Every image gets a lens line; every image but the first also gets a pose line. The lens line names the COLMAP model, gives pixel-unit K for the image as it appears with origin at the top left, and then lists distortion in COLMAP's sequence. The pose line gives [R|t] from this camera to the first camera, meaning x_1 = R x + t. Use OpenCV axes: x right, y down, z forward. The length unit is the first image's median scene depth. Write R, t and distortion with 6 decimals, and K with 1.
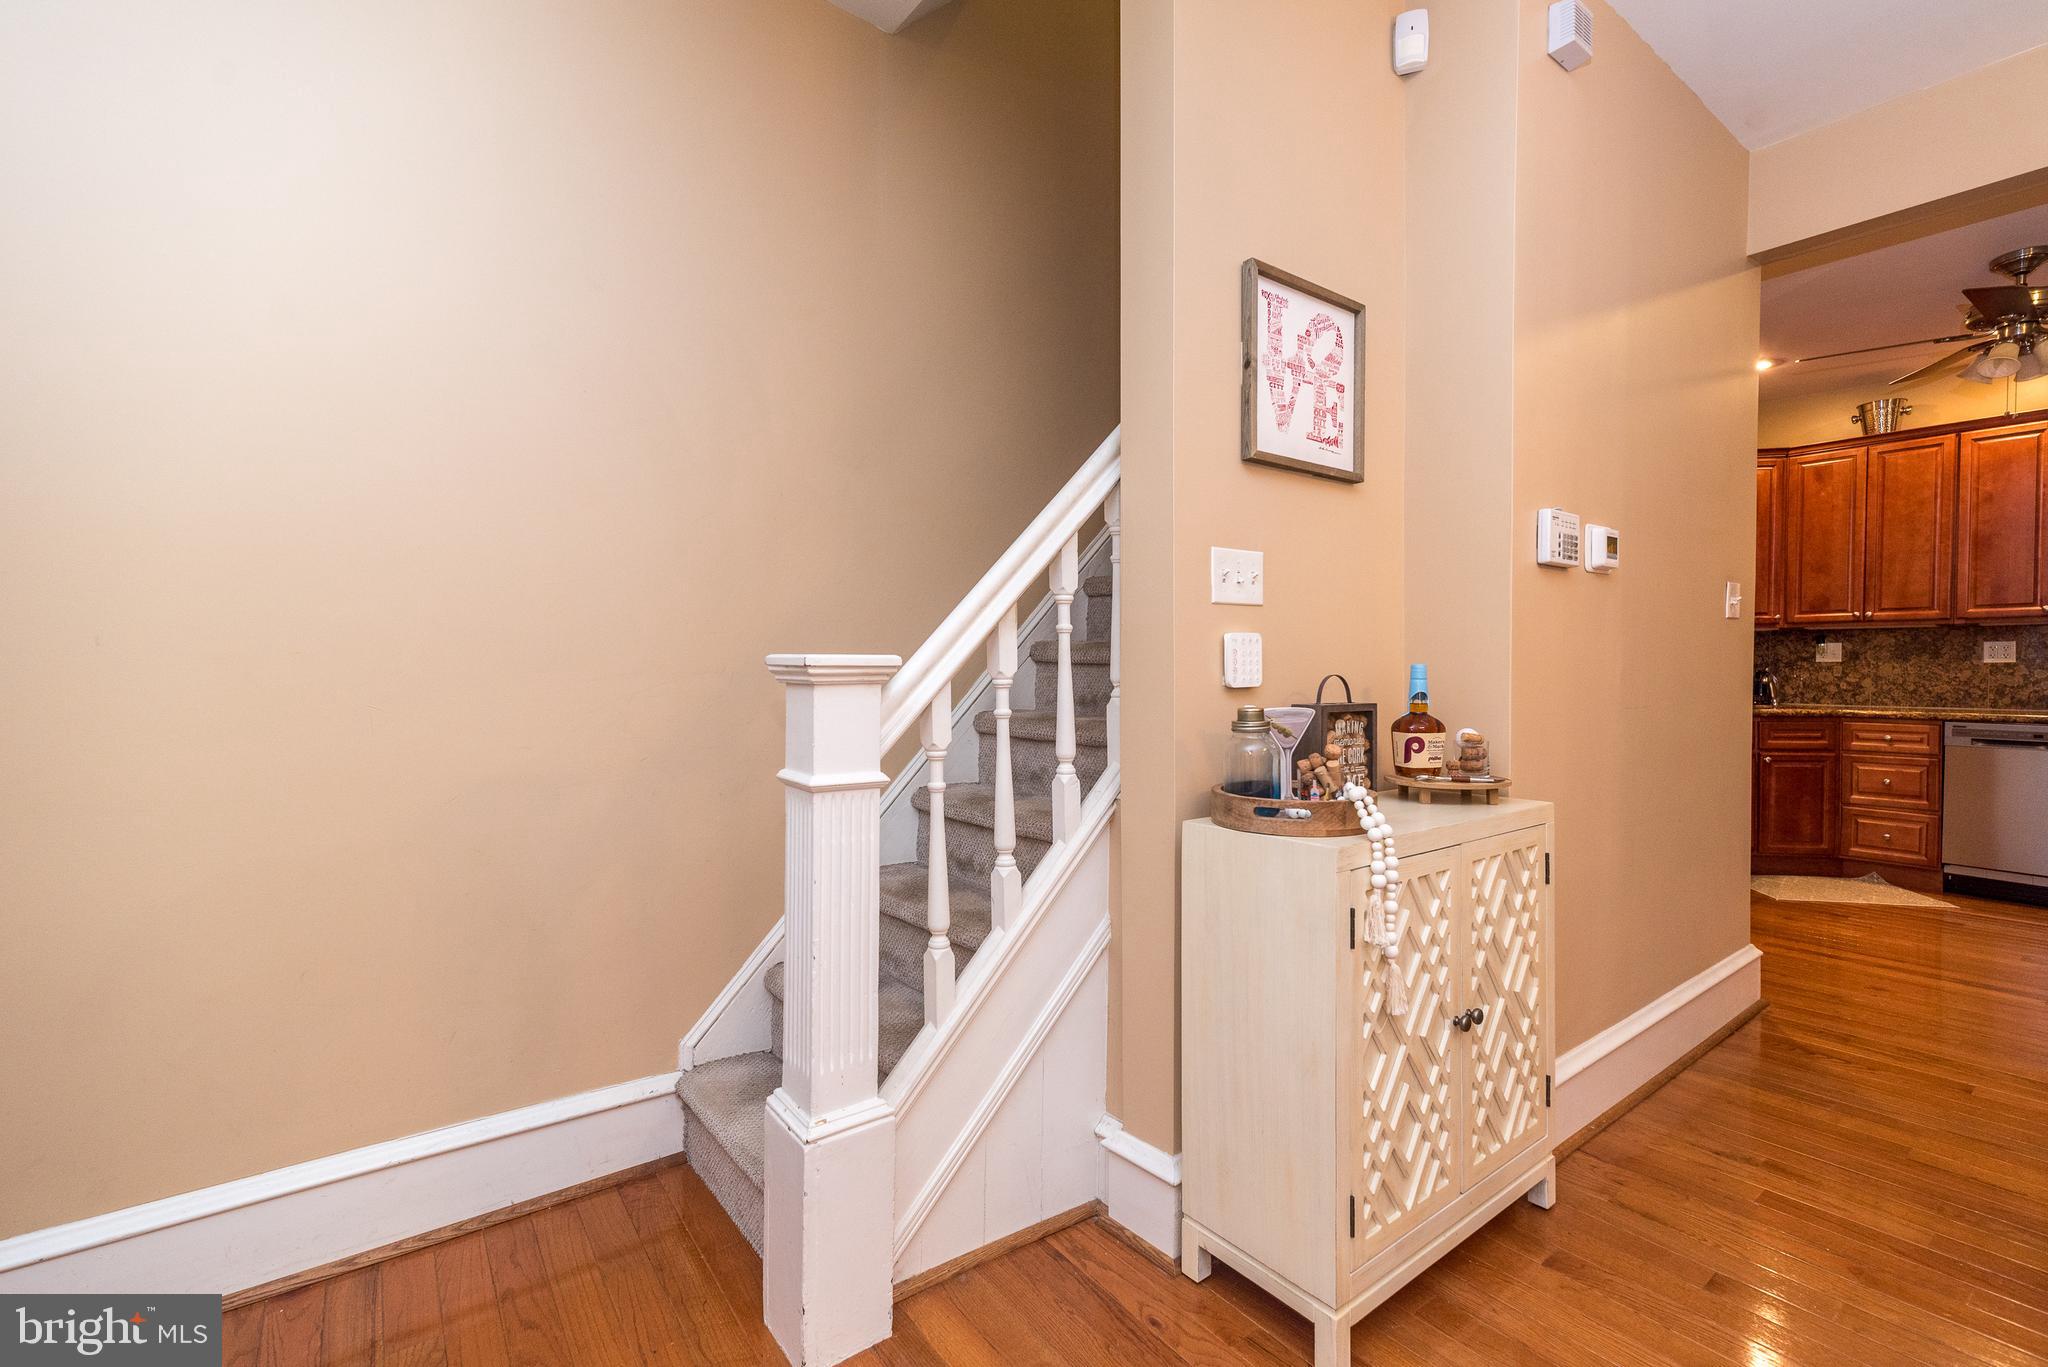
lens RADIAL K [[882.6, 0, 1027.7], [0, 882.6, 671.9], [0, 0, 1]] dist [0.003843, 0.000708]
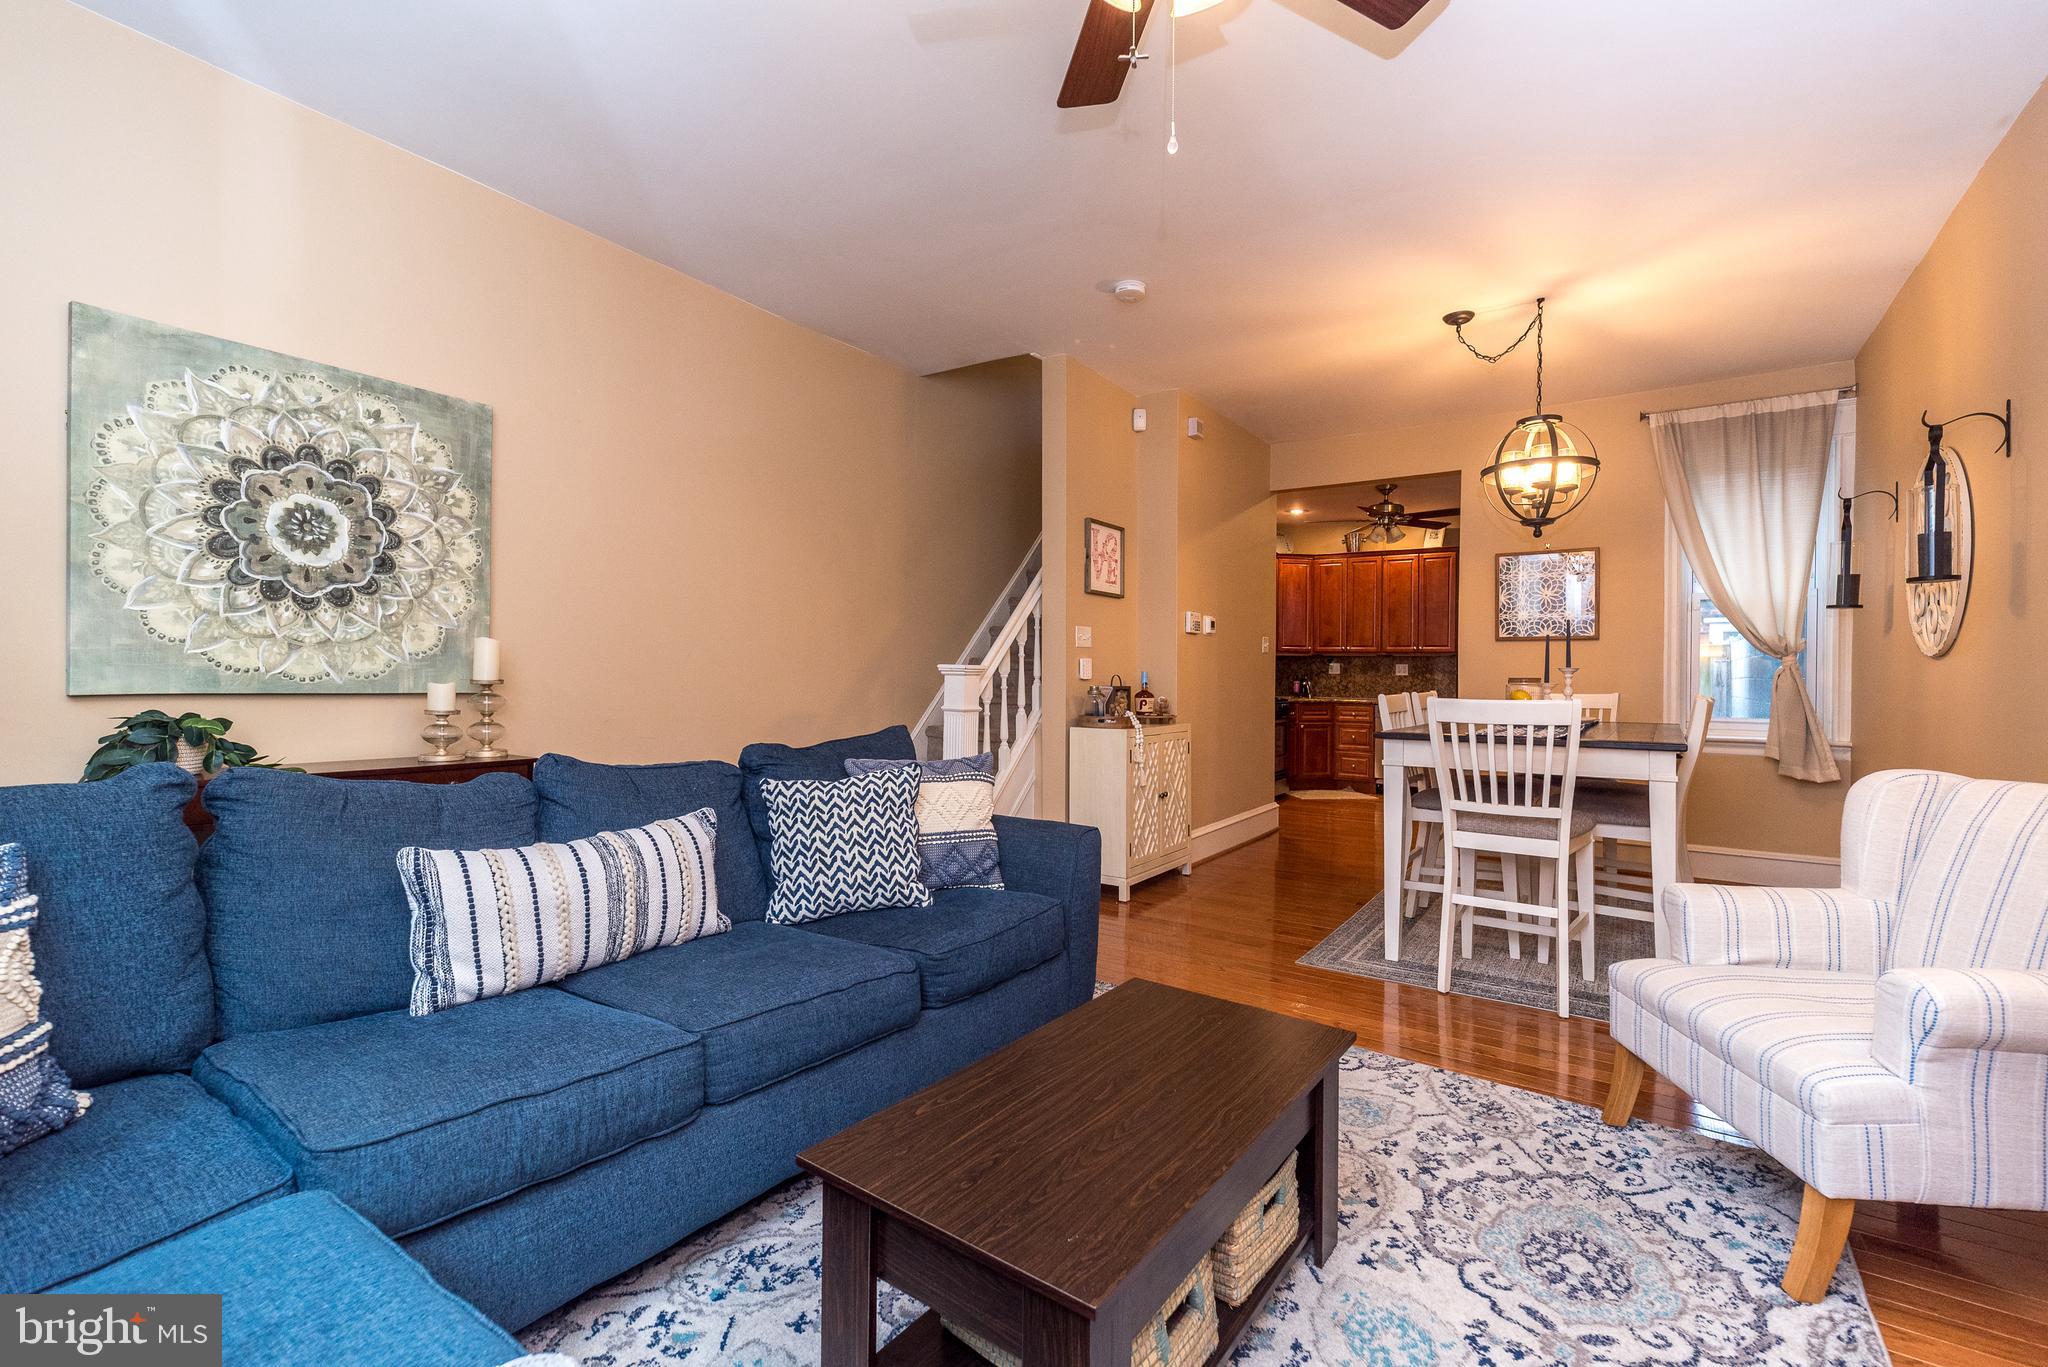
lens RADIAL K [[856.5, 0, 1028.3], [0, 856.5, 615.6], [0, 0, 1]] dist [0.001112, 0.000451]
pose [[0.947583, 0.033926, 0.317705, -0.673583], [-0.010807, 0.997181, -0.074252, 0.018415], [-0.319328, 0.066927, 0.945278, -1.254647]]
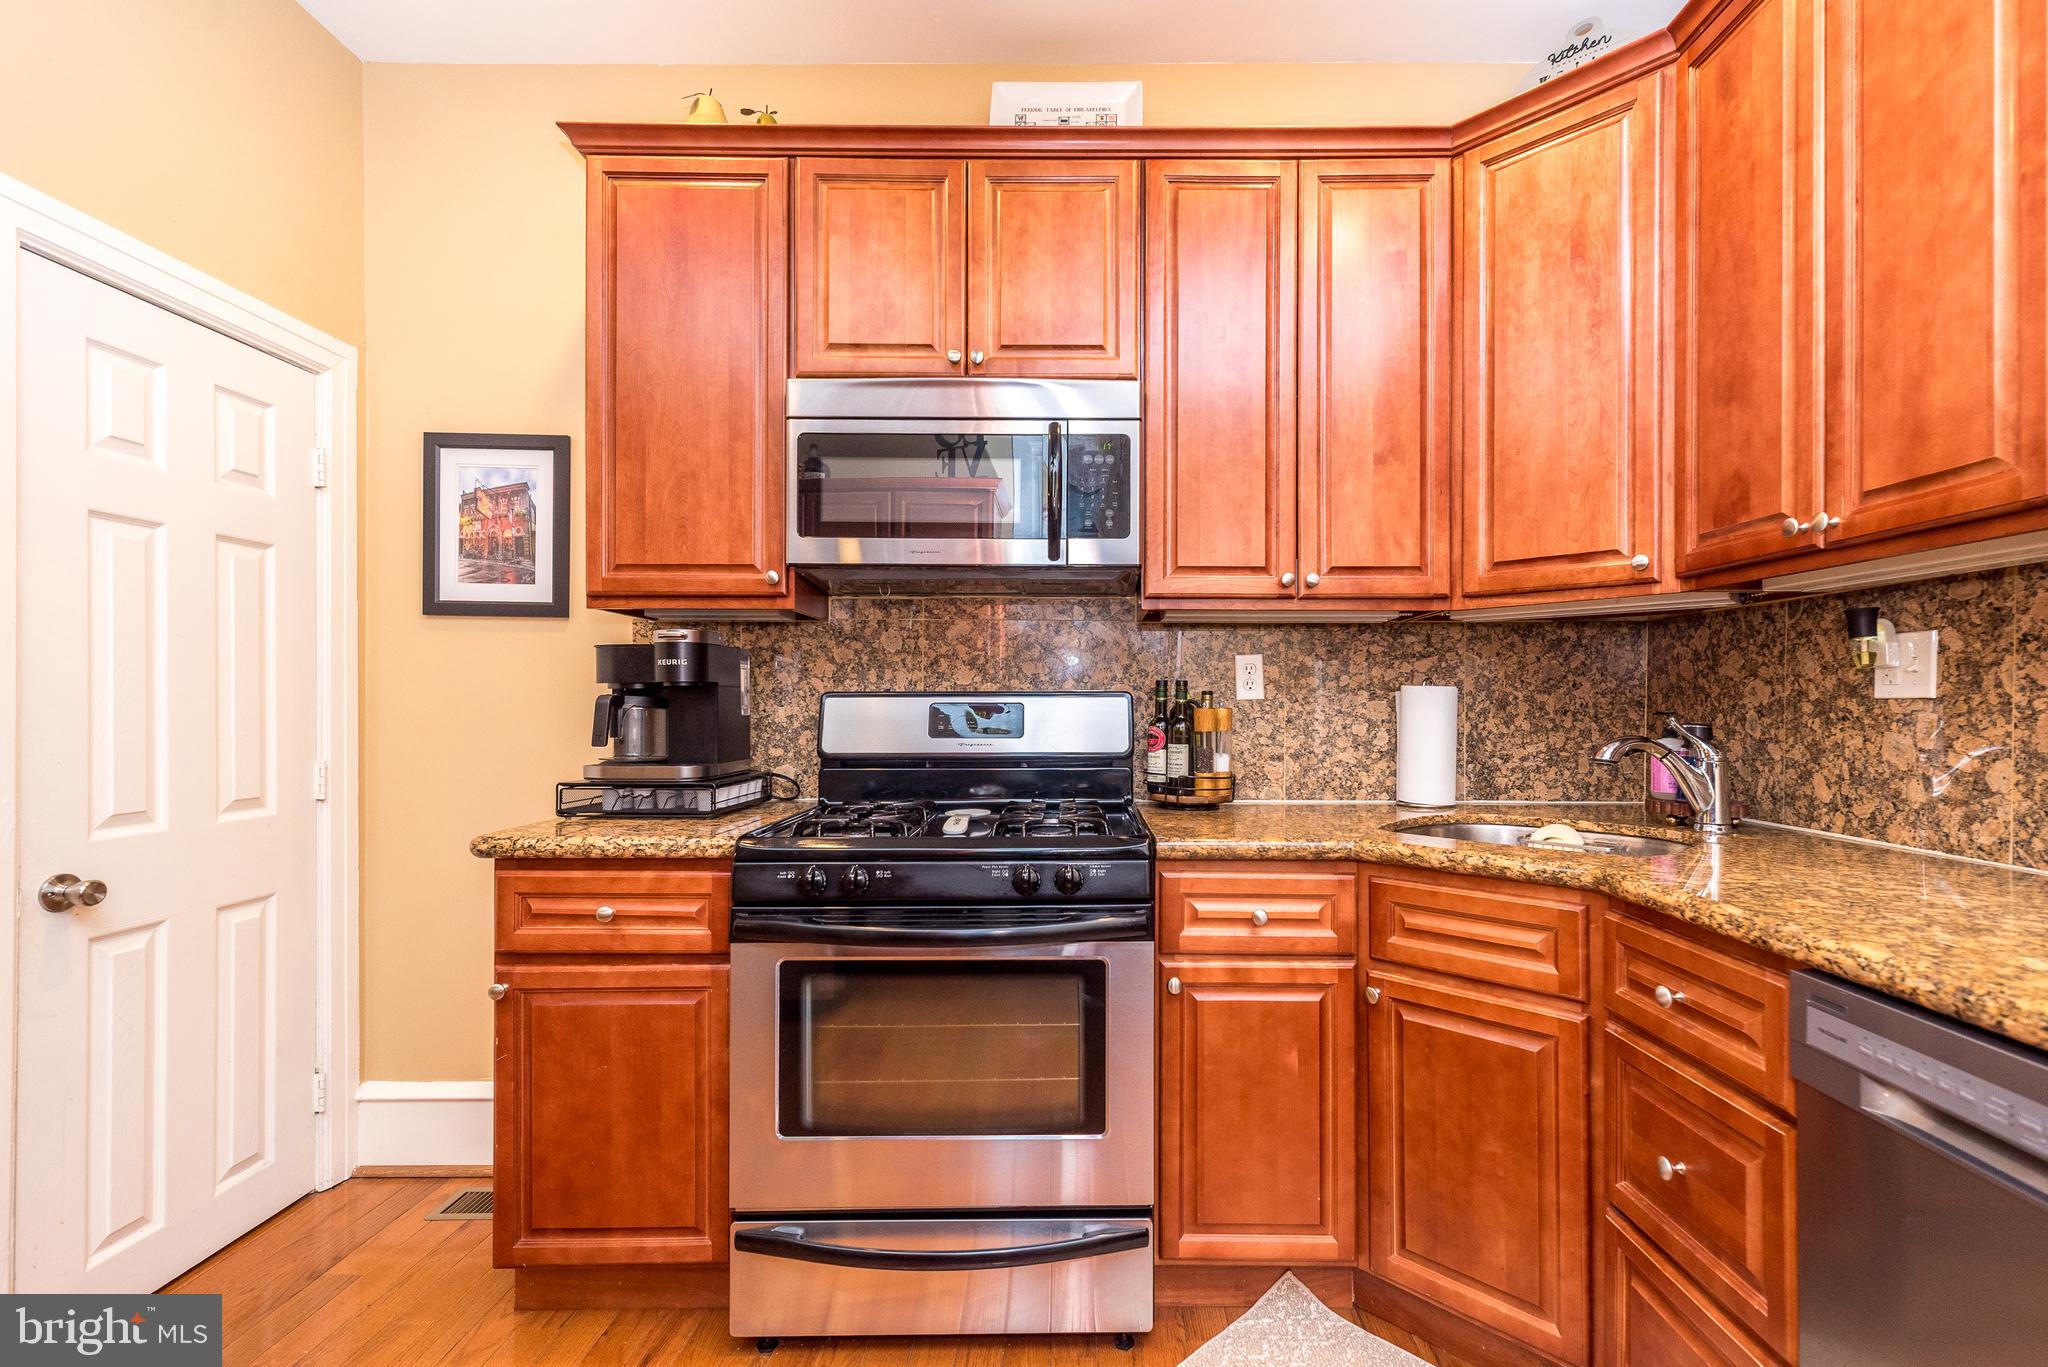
lens RADIAL K [[908.9, 0, 1076.2], [0, 908.9, 693.4], [0, 0, 1]] dist [0.002215, 0.000882]
pose [[0.808307, -0.005750, -0.588733, 2.330978], [-0.005054, 0.999848, -0.016703, -0.017618], [0.588739, 0.016477, 0.808155, 1.620107]]
